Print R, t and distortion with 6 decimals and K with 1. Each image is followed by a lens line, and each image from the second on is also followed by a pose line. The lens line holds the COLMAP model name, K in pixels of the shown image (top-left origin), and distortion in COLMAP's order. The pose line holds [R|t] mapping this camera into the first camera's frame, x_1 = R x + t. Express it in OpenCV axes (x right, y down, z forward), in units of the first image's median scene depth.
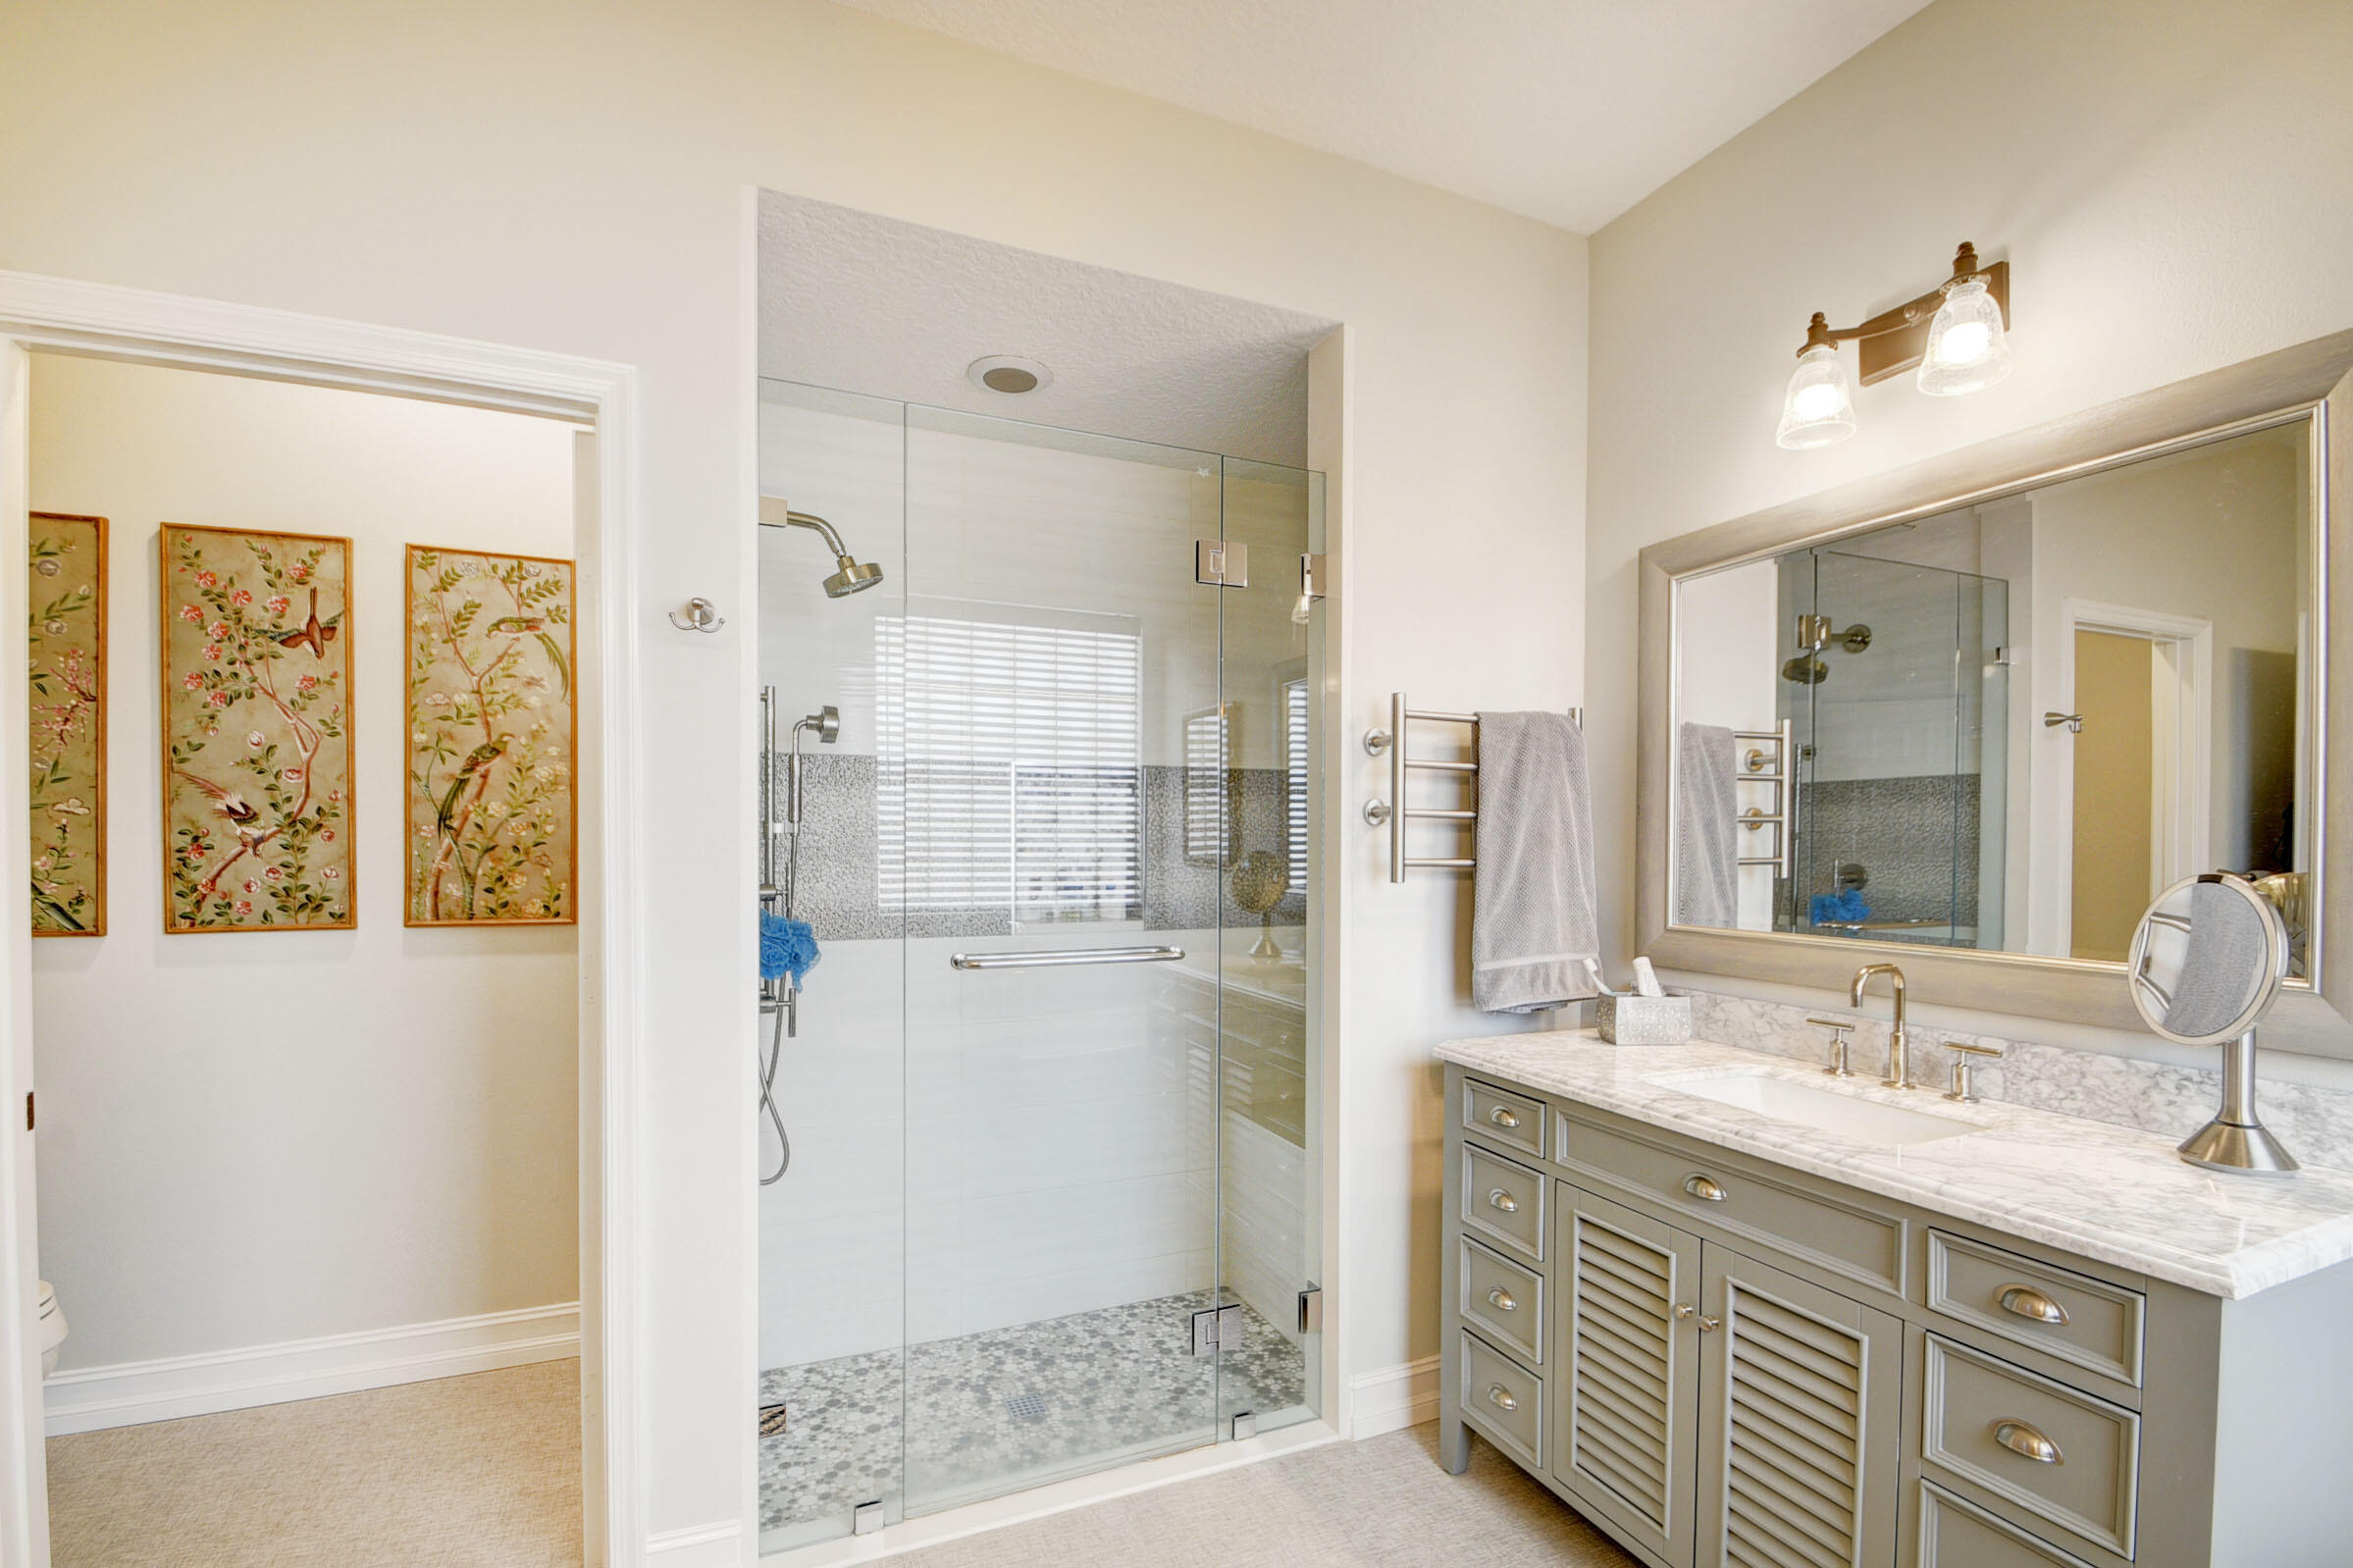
lens RADIAL K [[1040.8, 0, 1160.9], [0, 1040.8, 847.7], [0, 0, 1]] dist [0.003314, -0.011175]
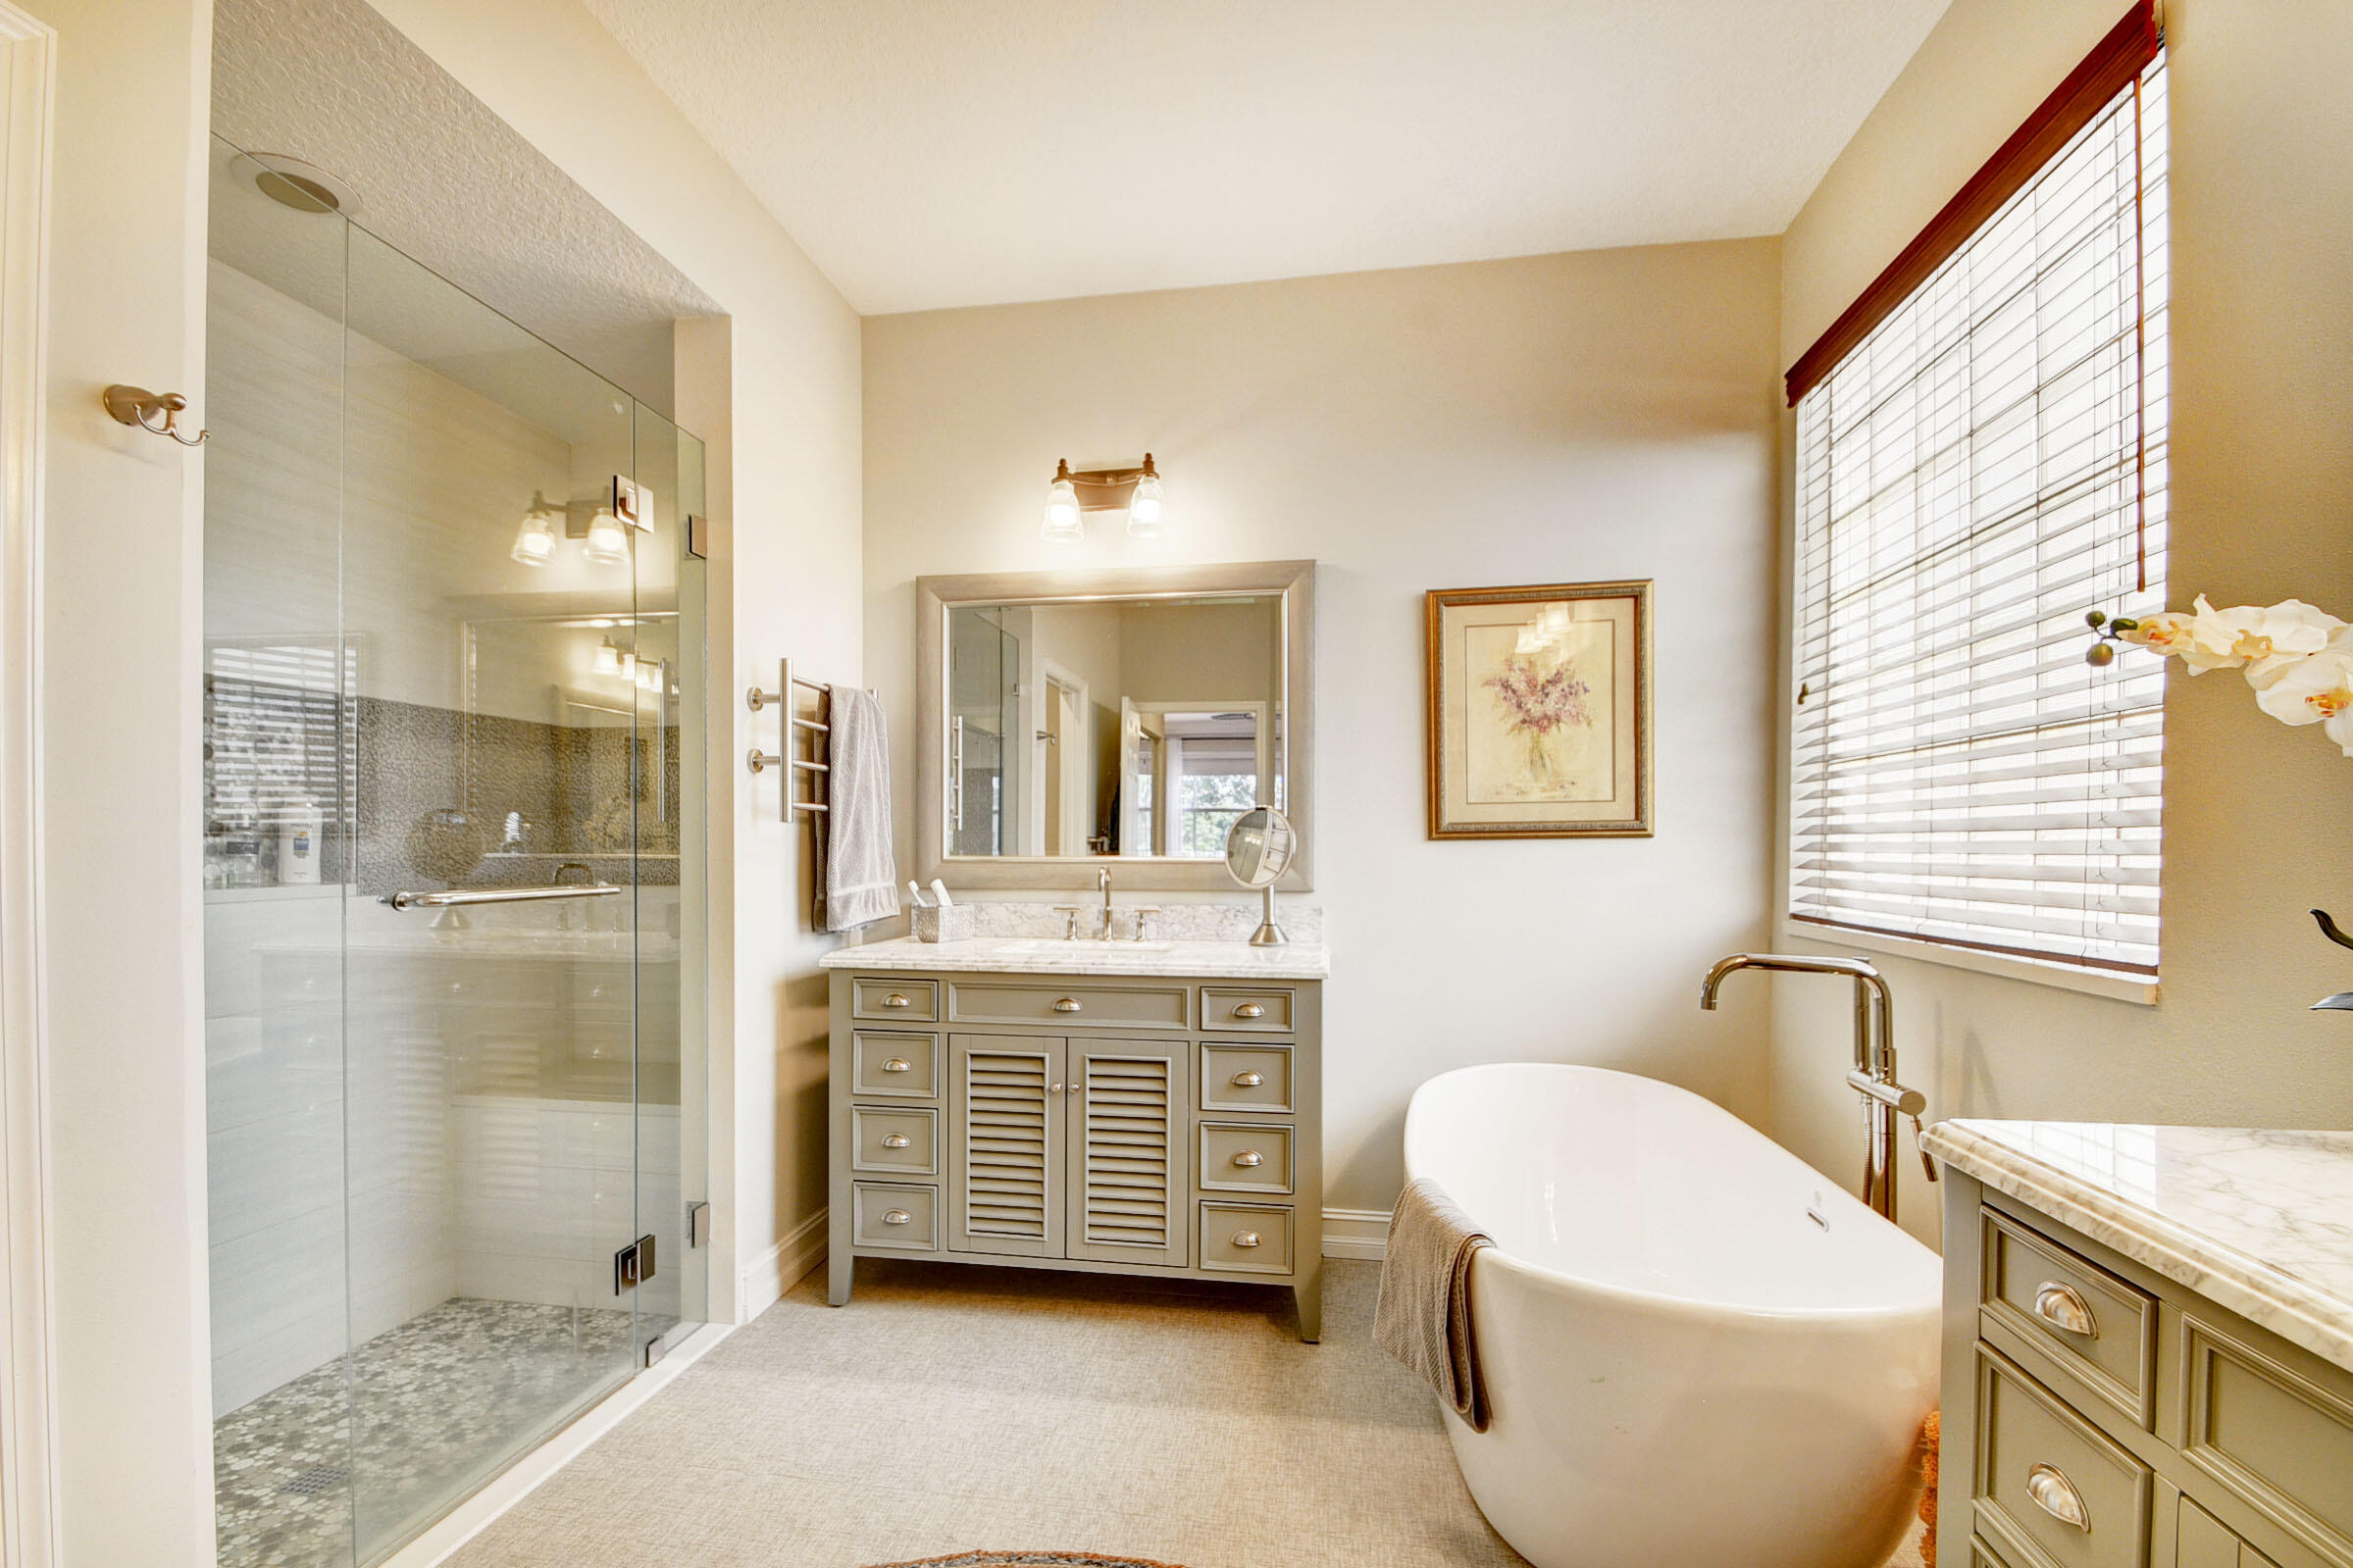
lens RADIAL K [[1030.0, 0, 1183.2], [0, 1030.0, 841.7], [0, 0, 1]] dist [0.002959, -0.010468]
pose [[0.529154, -0.003693, 0.848518, -0.508265], [0.008087, 0.999967, -0.000691, 0.059118], [-0.848487, 0.007227, 0.529167, 0.018508]]
